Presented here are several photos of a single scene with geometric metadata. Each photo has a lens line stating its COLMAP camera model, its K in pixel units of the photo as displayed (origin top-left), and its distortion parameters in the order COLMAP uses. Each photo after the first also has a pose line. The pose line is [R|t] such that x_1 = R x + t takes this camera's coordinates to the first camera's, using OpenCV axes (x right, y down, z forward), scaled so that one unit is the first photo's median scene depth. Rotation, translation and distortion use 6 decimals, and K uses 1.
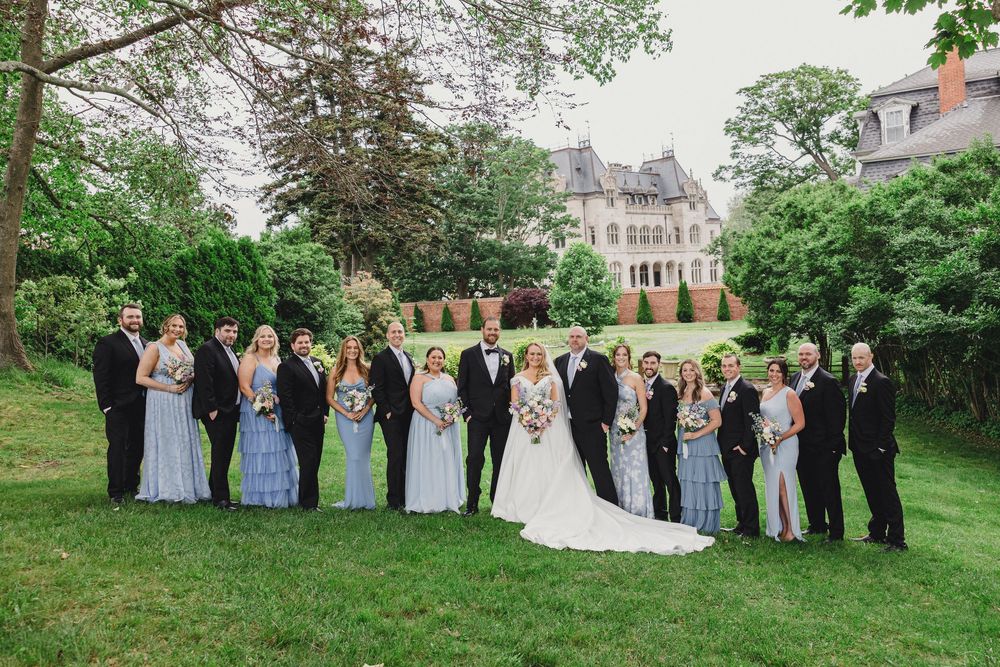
lens RADIAL K [[798.4, 0, 509.9], [0, 798.4, 324.0], [0, 0, 1]] dist [0.027324, 0.009357]
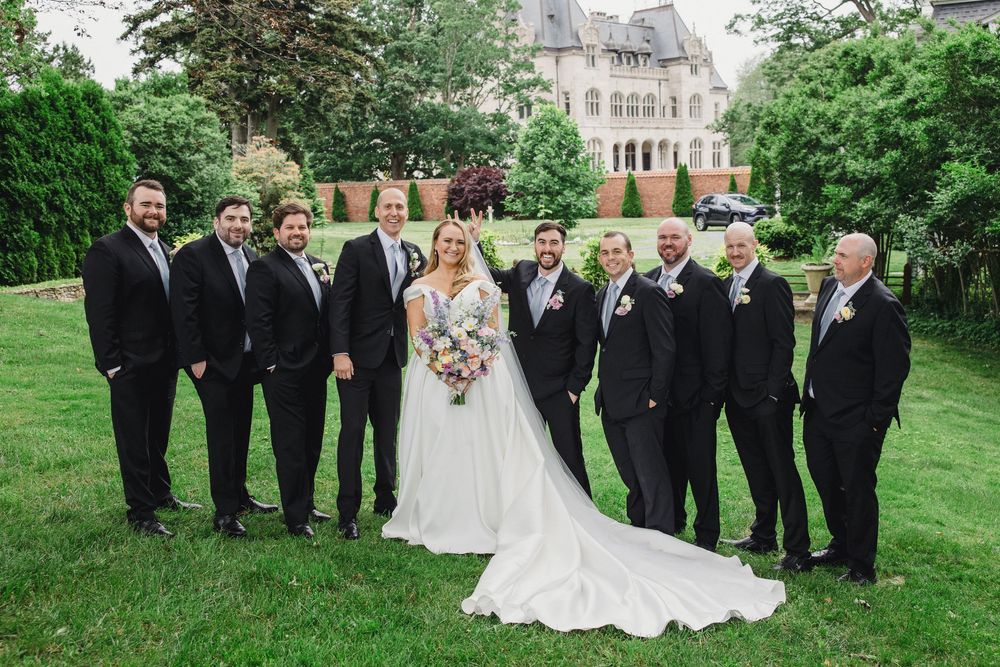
lens RADIAL K [[1003.7, 0, 509.6], [0, 1003.7, 311.8], [0, 0, 1]] dist [-0.011849, 0.000000]
pose [[0.998499, 0.018338, 0.051612, 0.001934], [-0.023168, 0.995247, 0.094585, 0.001893], [-0.049632, -0.095639, 0.994178, 0.035559]]
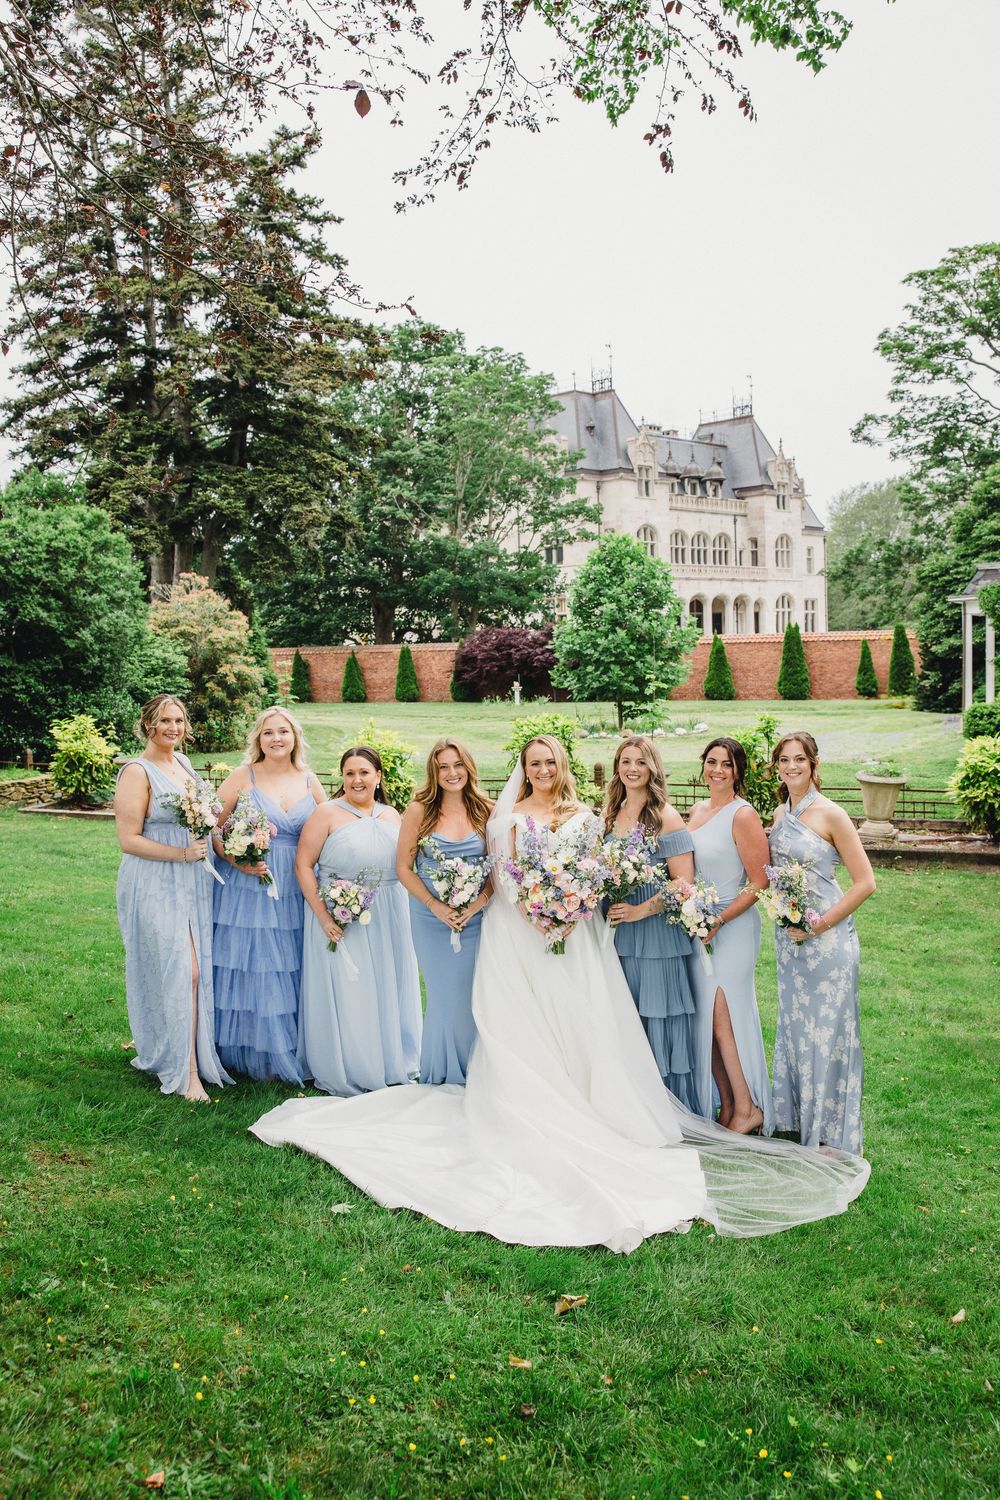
lens RADIAL K [[1363.2, 0, 508.4], [0, 1363.2, 739.8], [0, 0, 1]] dist [-0.037506, 0.000000]
pose [[0.998760, 0.032497, 0.037711, -0.011227], [-0.033678, 0.998948, 0.031113, 0.003712], [-0.036661, -0.032344, 0.998804, 0.107710]]
